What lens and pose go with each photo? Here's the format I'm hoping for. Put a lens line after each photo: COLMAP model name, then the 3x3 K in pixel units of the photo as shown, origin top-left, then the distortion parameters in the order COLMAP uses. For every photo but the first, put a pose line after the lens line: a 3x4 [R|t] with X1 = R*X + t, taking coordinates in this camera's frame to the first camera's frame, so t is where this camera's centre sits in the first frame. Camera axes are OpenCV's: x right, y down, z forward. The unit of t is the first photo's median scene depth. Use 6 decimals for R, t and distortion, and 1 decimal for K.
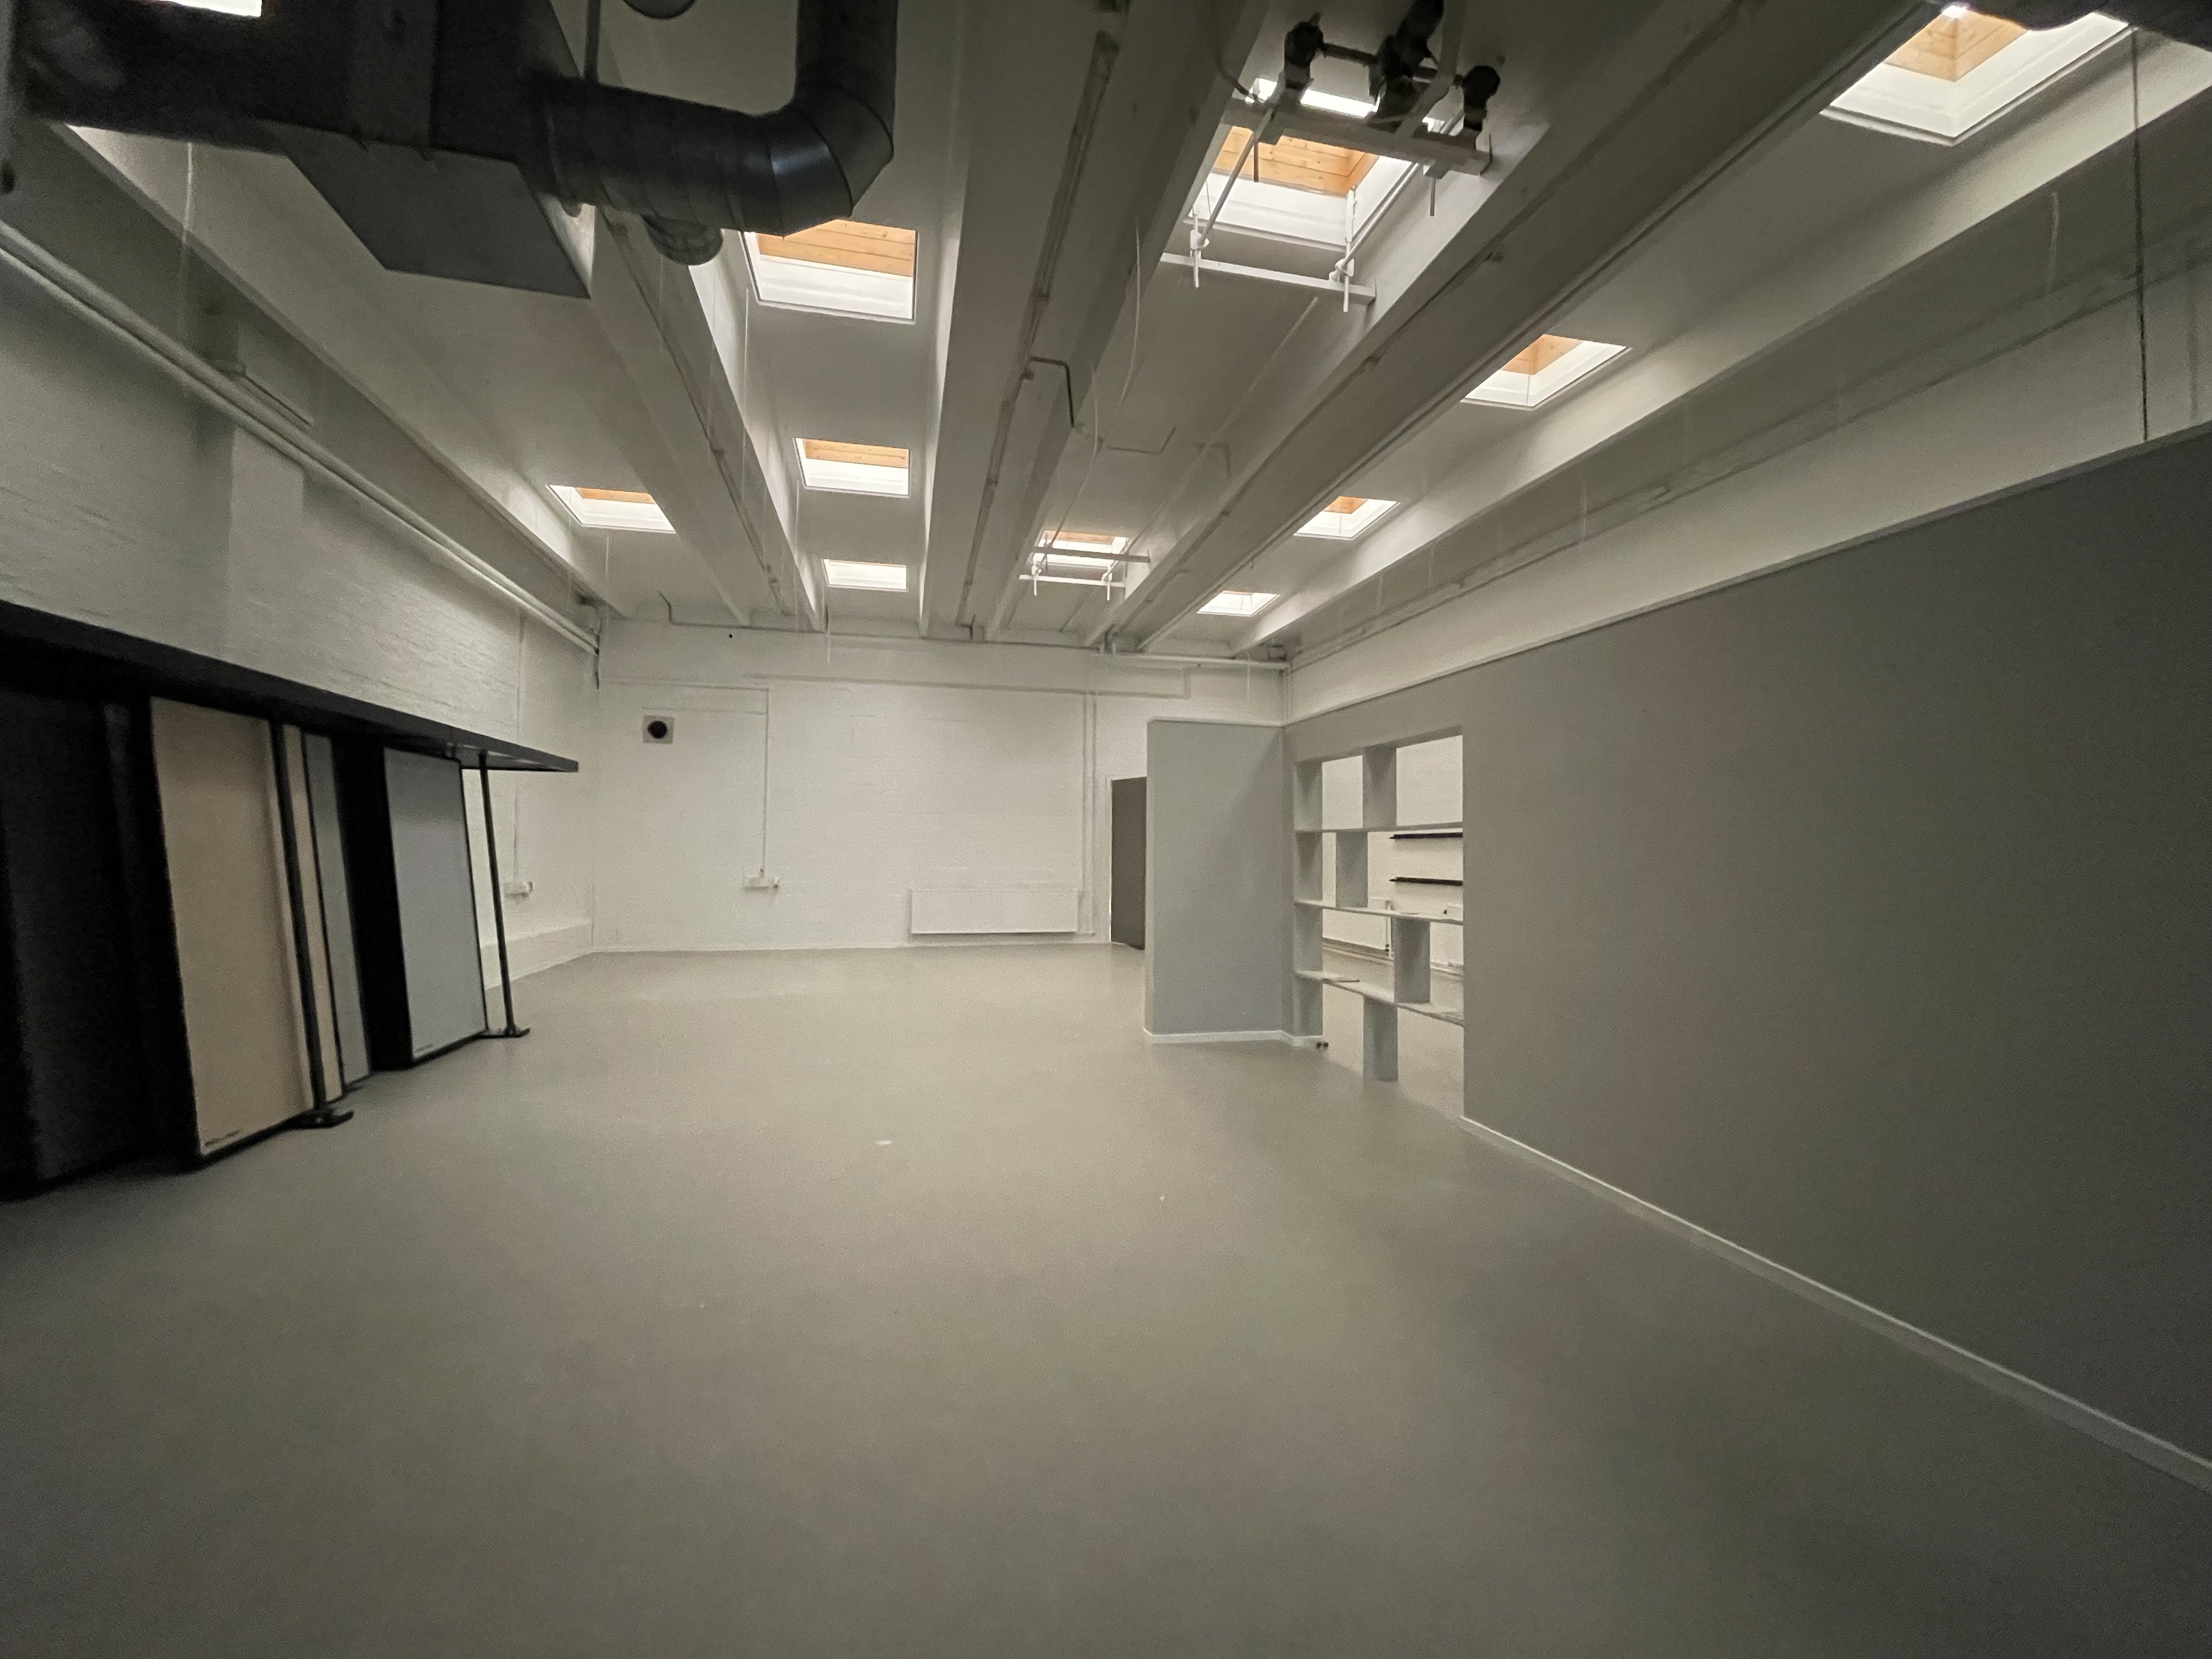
lens RADIAL K [[899.9, 0, 1127.9], [0, 899.9, 819.9], [0, 0, 1]] dist [0.001754, -0.000569]
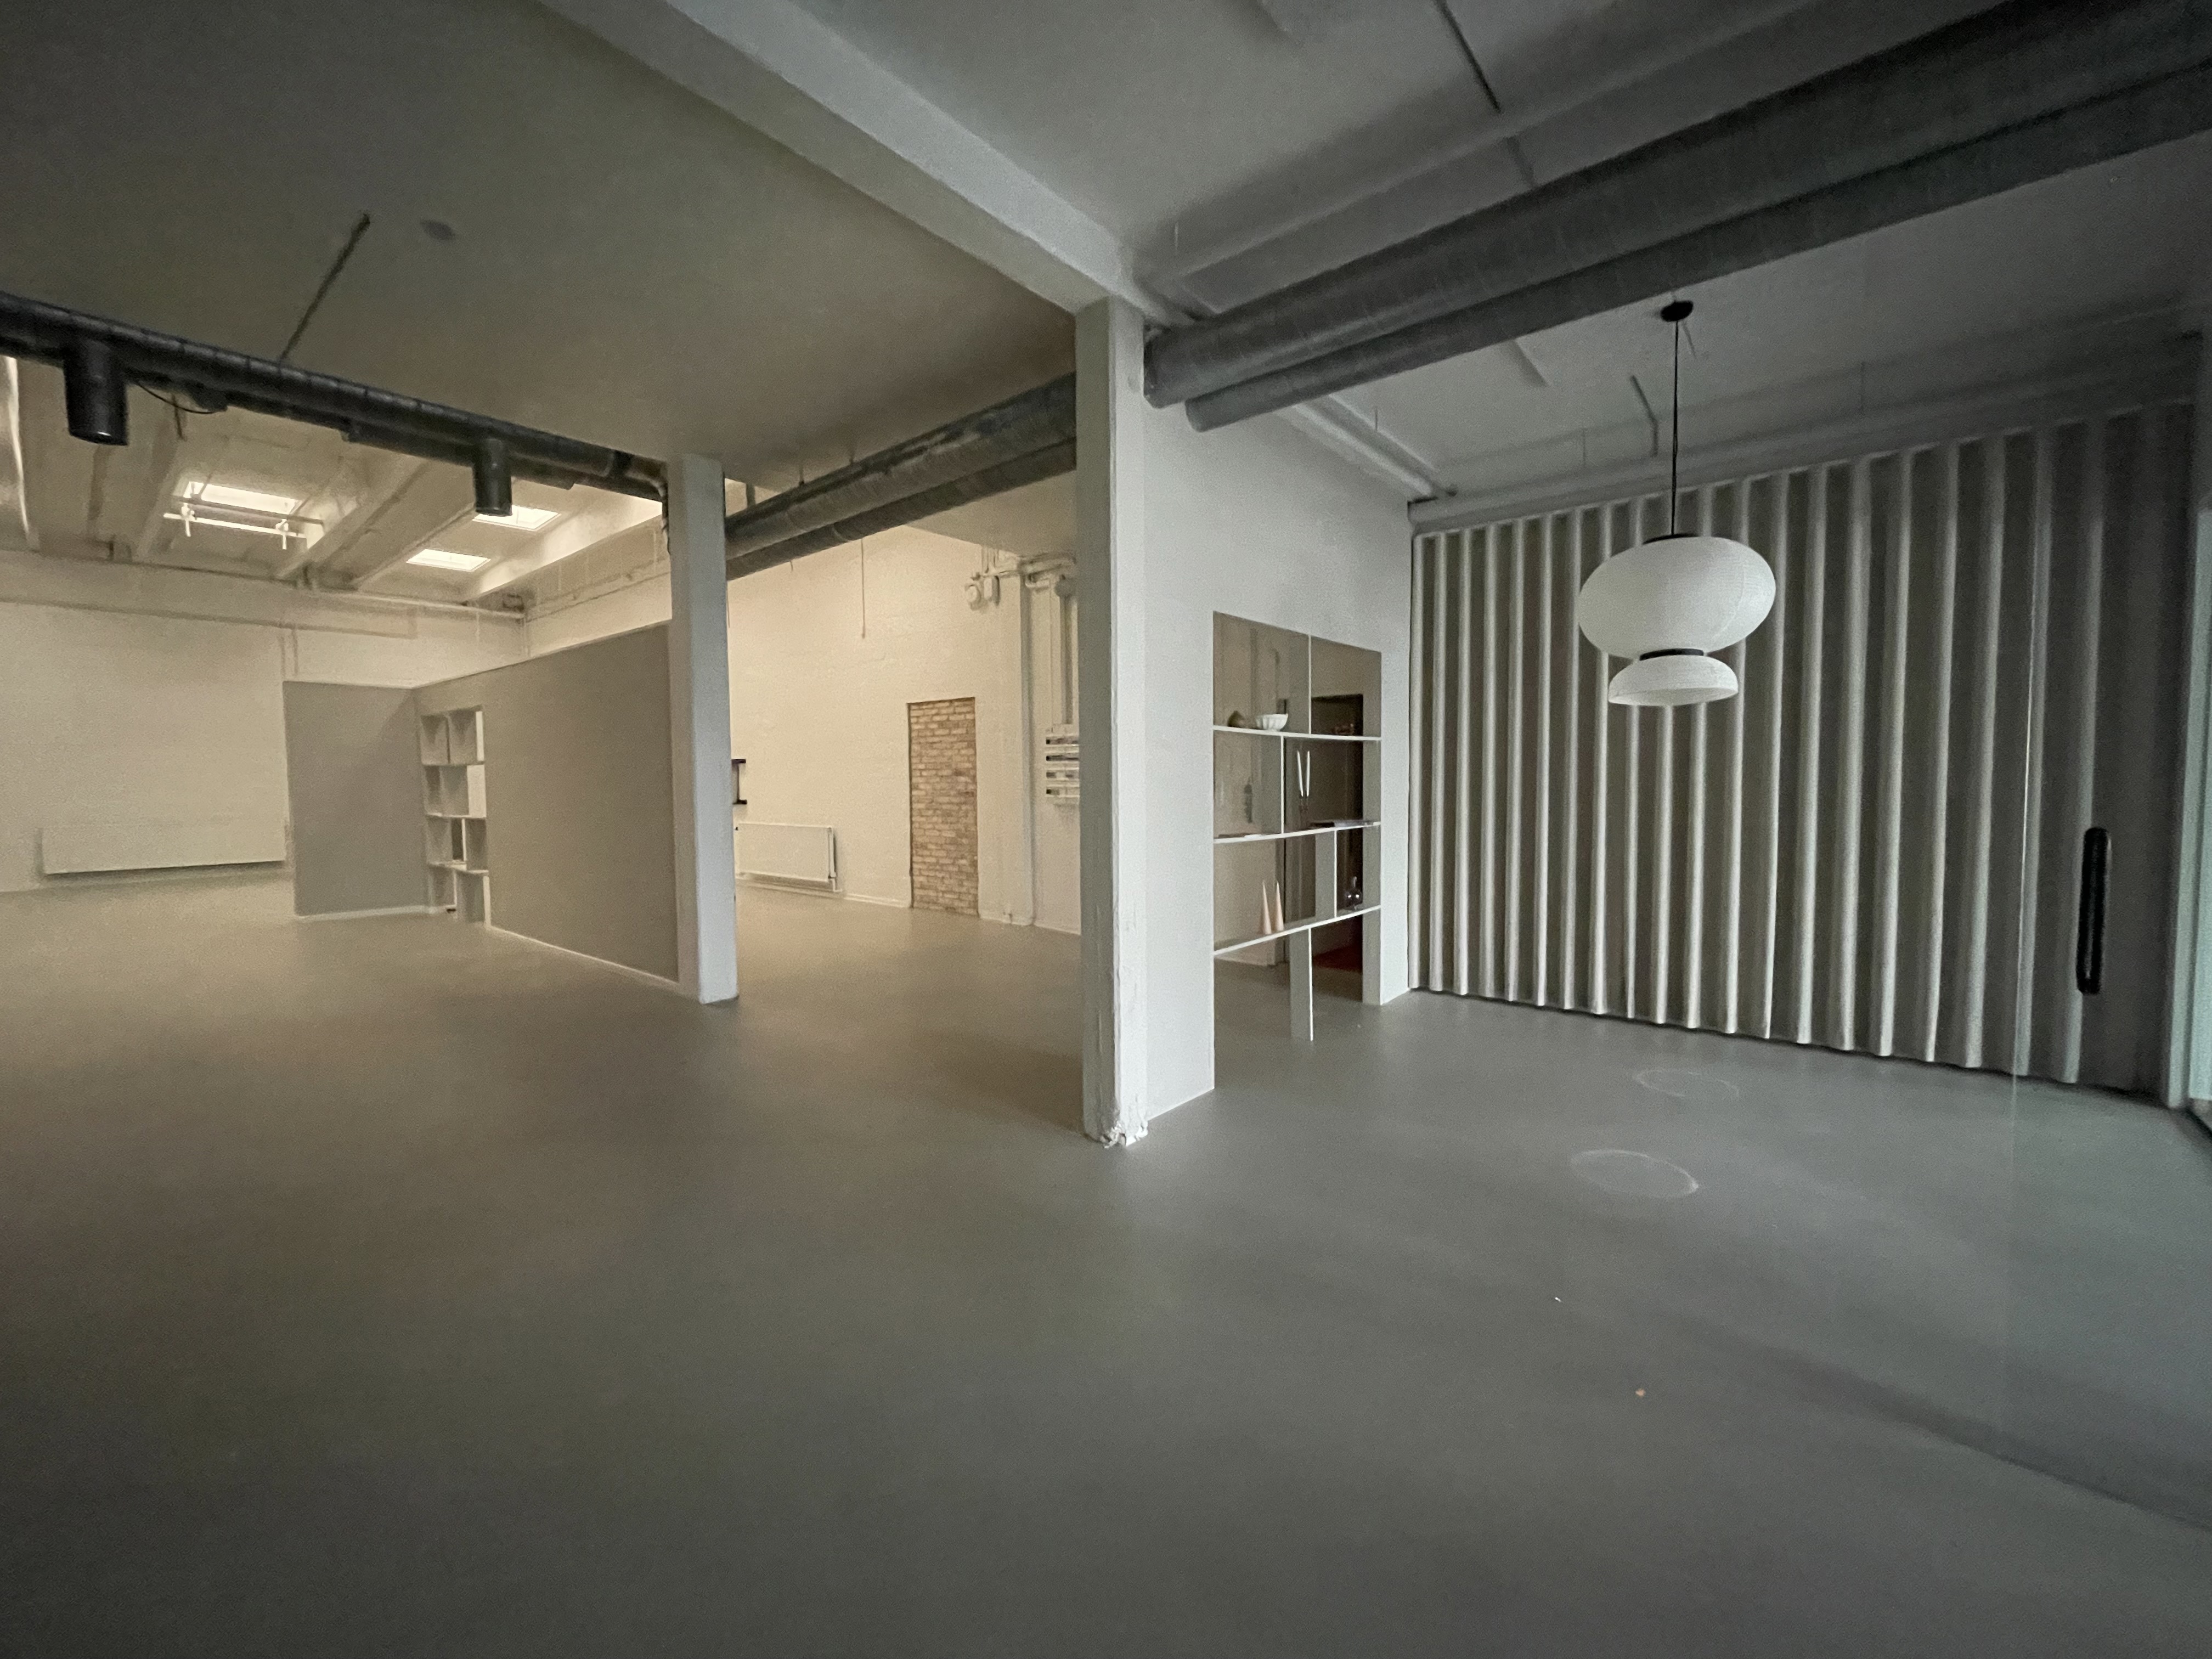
lens RADIAL K [[899.9, 0, 1103.5], [0, 899.9, 831.2], [0, 0, 1]] dist [0.001754, -0.000569]
pose [[0.814488, -0.046901, 0.578282, 0.113926], [-0.006972, 0.995864, 0.090587, -0.010591], [-0.580139, -0.077814, 0.810792, -0.388746]]
